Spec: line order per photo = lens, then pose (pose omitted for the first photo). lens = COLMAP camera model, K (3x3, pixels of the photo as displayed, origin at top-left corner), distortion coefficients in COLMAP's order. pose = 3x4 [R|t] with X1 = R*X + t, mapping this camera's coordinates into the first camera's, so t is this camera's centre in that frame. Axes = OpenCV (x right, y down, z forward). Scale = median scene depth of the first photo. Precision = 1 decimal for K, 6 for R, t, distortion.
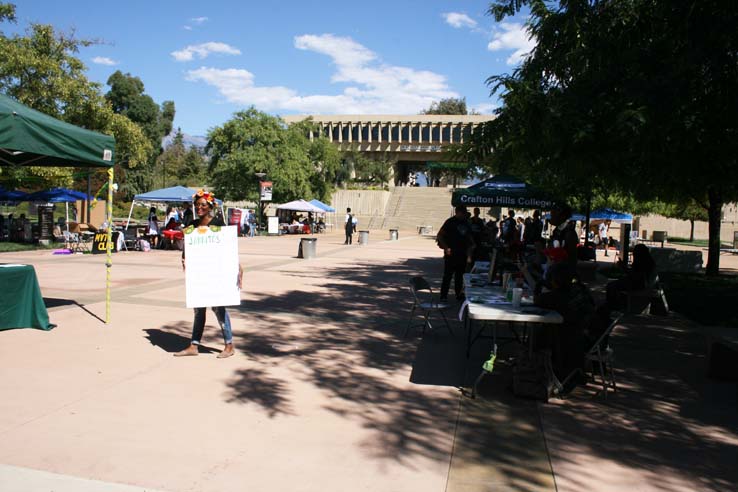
lens RADIAL K [[611.5, 0, 371.1], [0, 611.5, 257.6], [0, 0, 1]] dist [-0.156570, 0.131270]
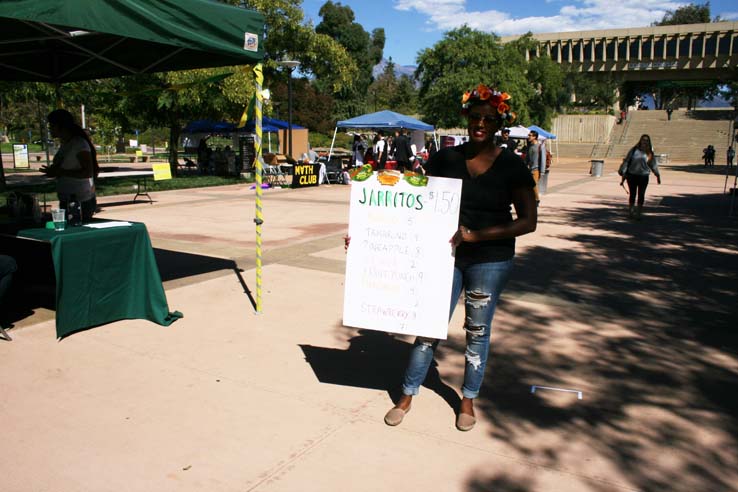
lens RADIAL K [[611.5, 0, 371.1], [0, 611.5, 257.6], [0, 0, 1]] dist [-0.156570, 0.131270]
pose [[0.942304, 0.039294, -0.332445, -0.038212], [-0.000508, 0.993254, 0.115959, -0.007985], [0.334759, -0.109099, 0.935967, 0.146067]]
